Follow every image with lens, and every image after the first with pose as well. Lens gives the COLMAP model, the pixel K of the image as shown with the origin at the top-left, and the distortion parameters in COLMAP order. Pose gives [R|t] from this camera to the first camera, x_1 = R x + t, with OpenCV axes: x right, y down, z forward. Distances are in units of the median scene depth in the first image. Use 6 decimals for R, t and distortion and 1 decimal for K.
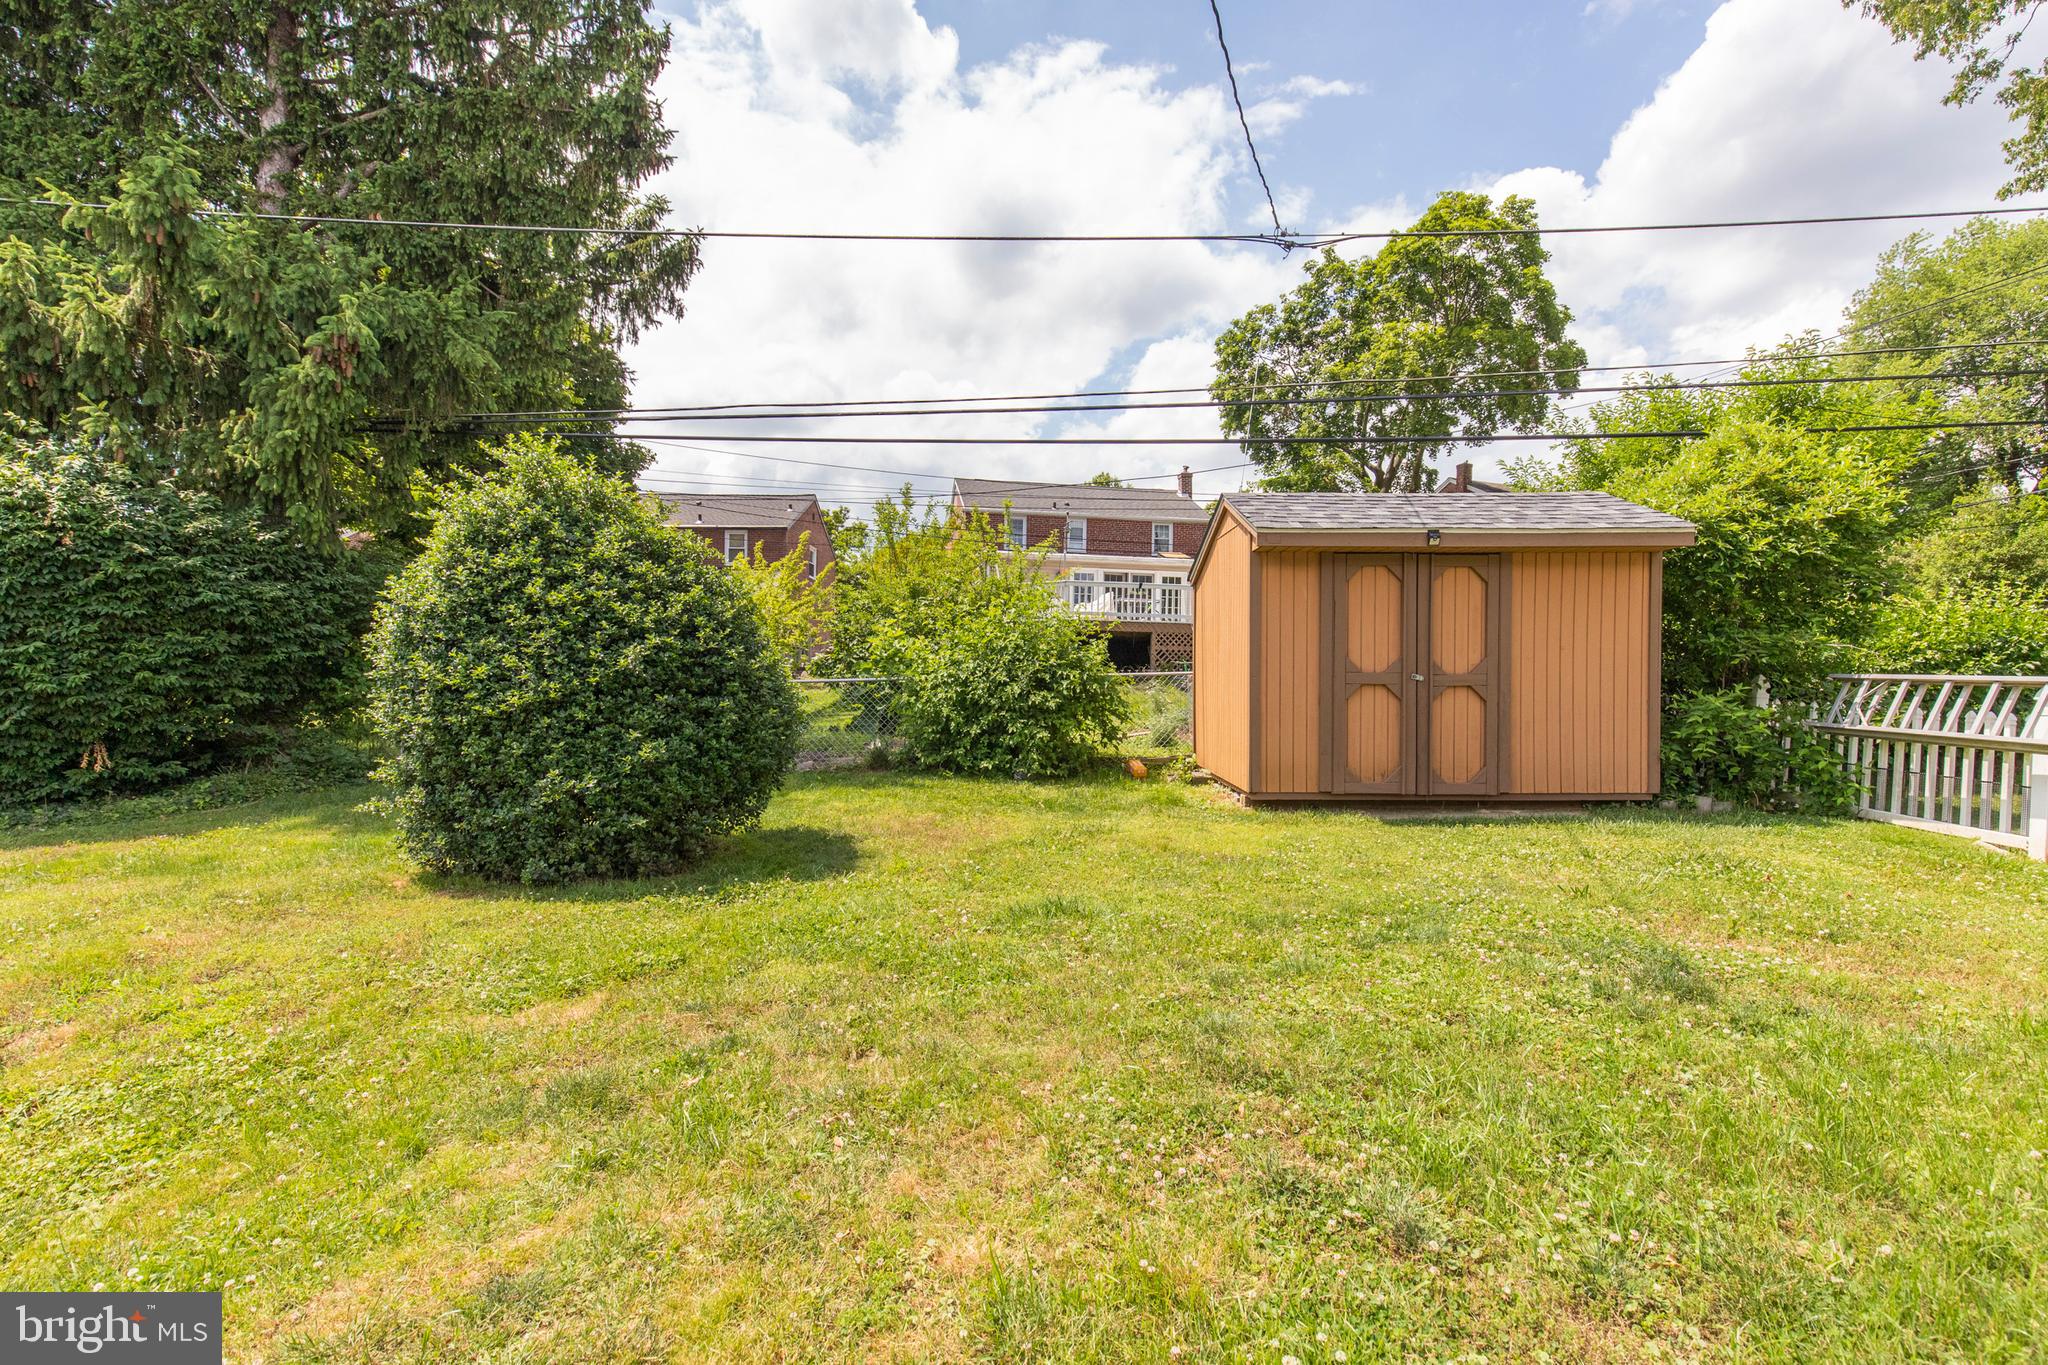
lens RADIAL K [[927.0, 0, 1013.1], [0, 927.0, 685.5], [0, 0, 1]] dist [0.010818, -0.001409]
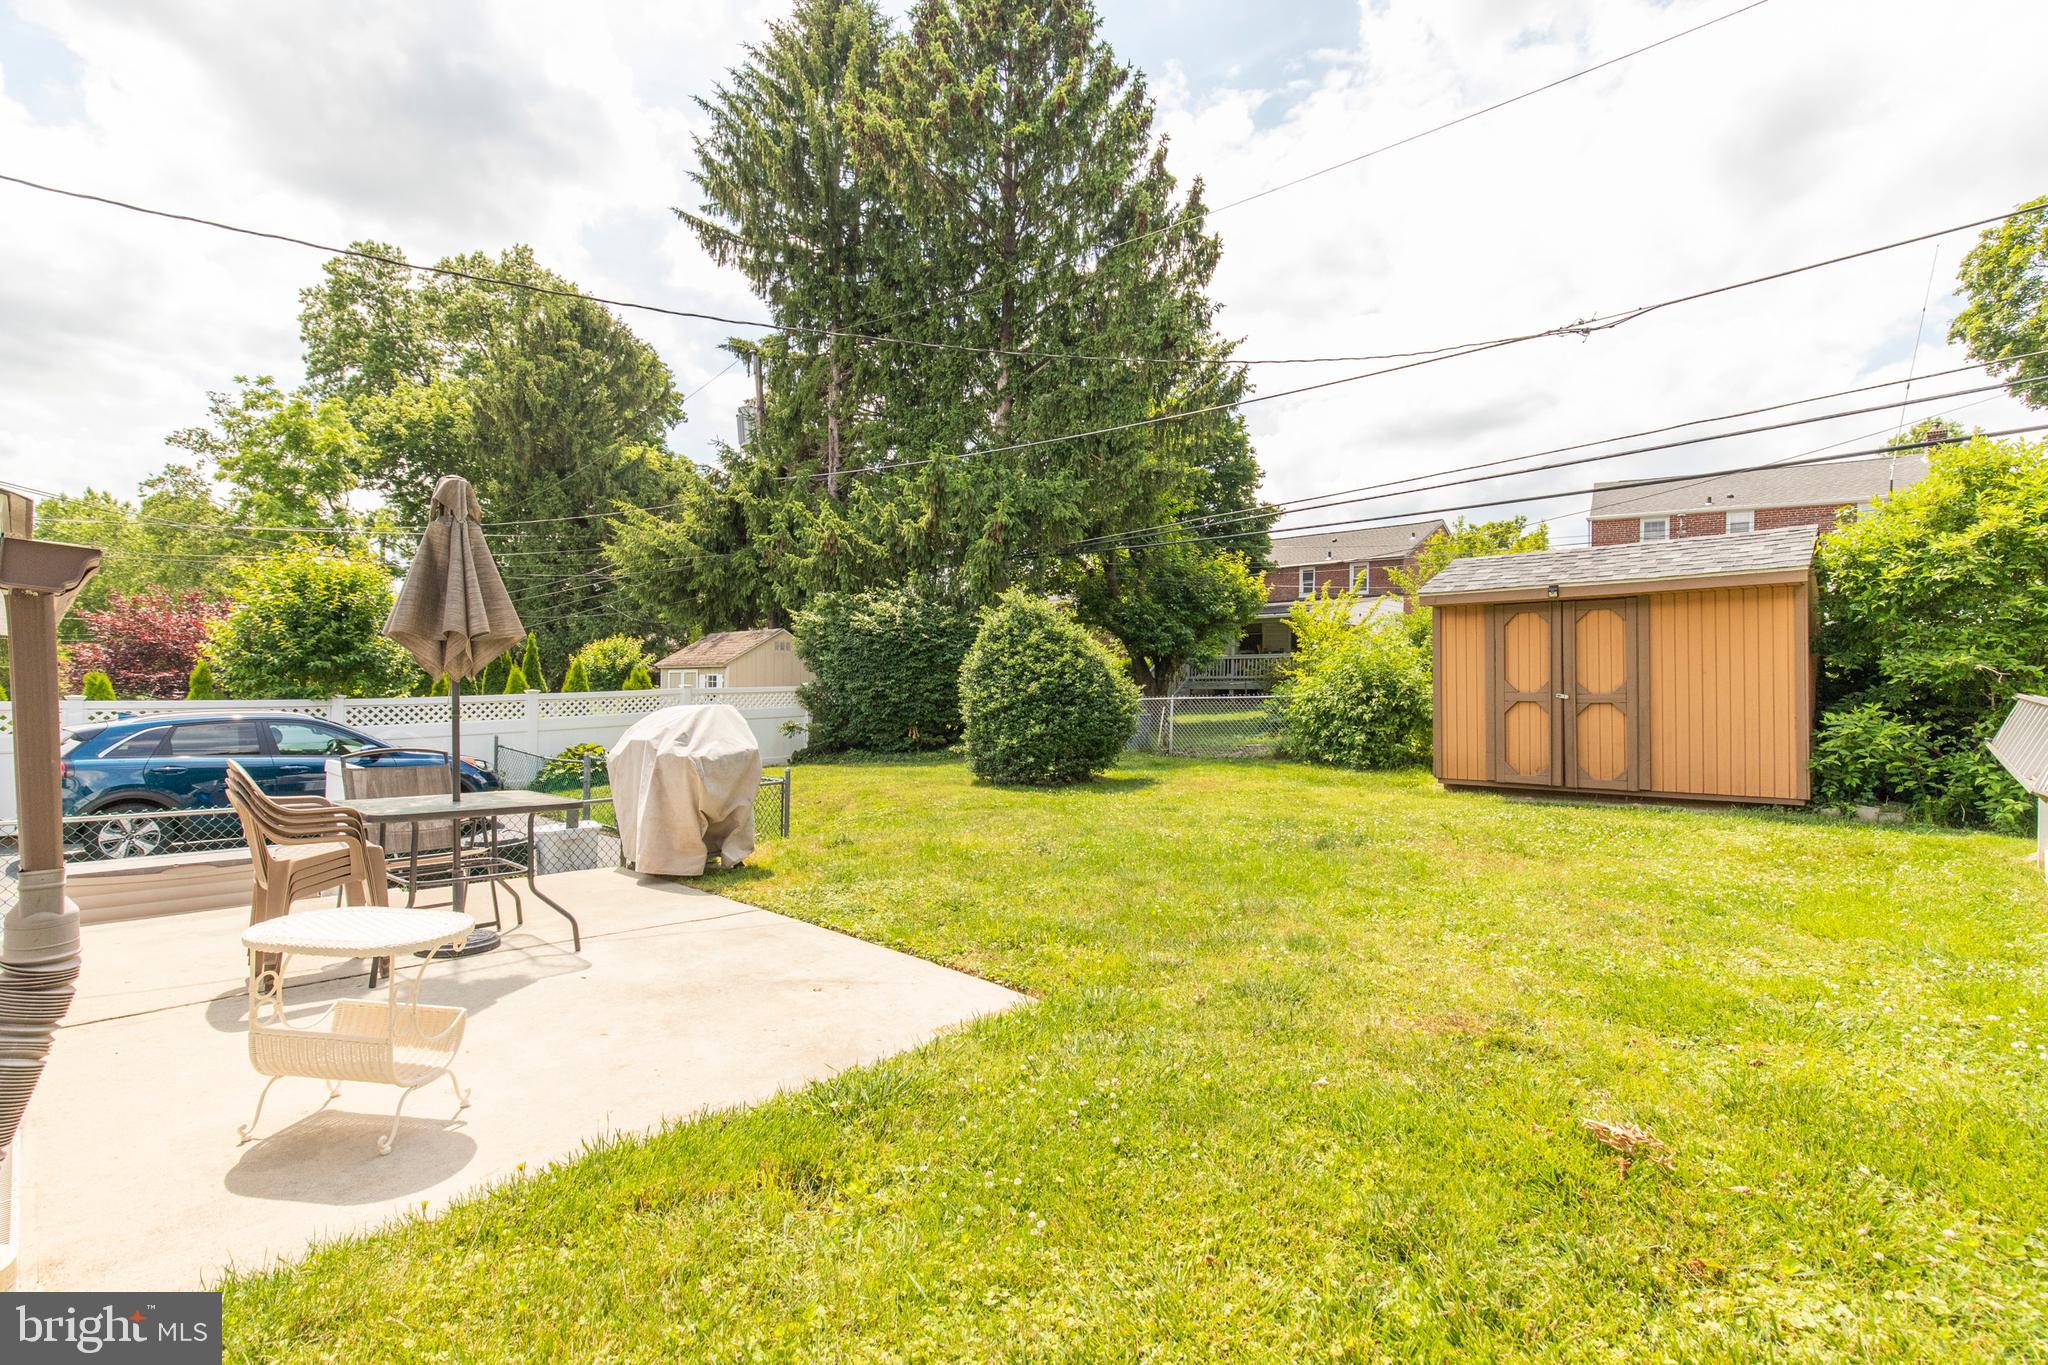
lens RADIAL K [[927.0, 0, 1030.4], [0, 927.0, 687.1], [0, 0, 1]] dist [0.010818, -0.001409]
pose [[0.740594, -0.005221, -0.671933, 0.745599], [-0.004148, 0.999915, -0.012342, -0.002516], [0.671940, 0.011927, 0.740509, -0.460402]]
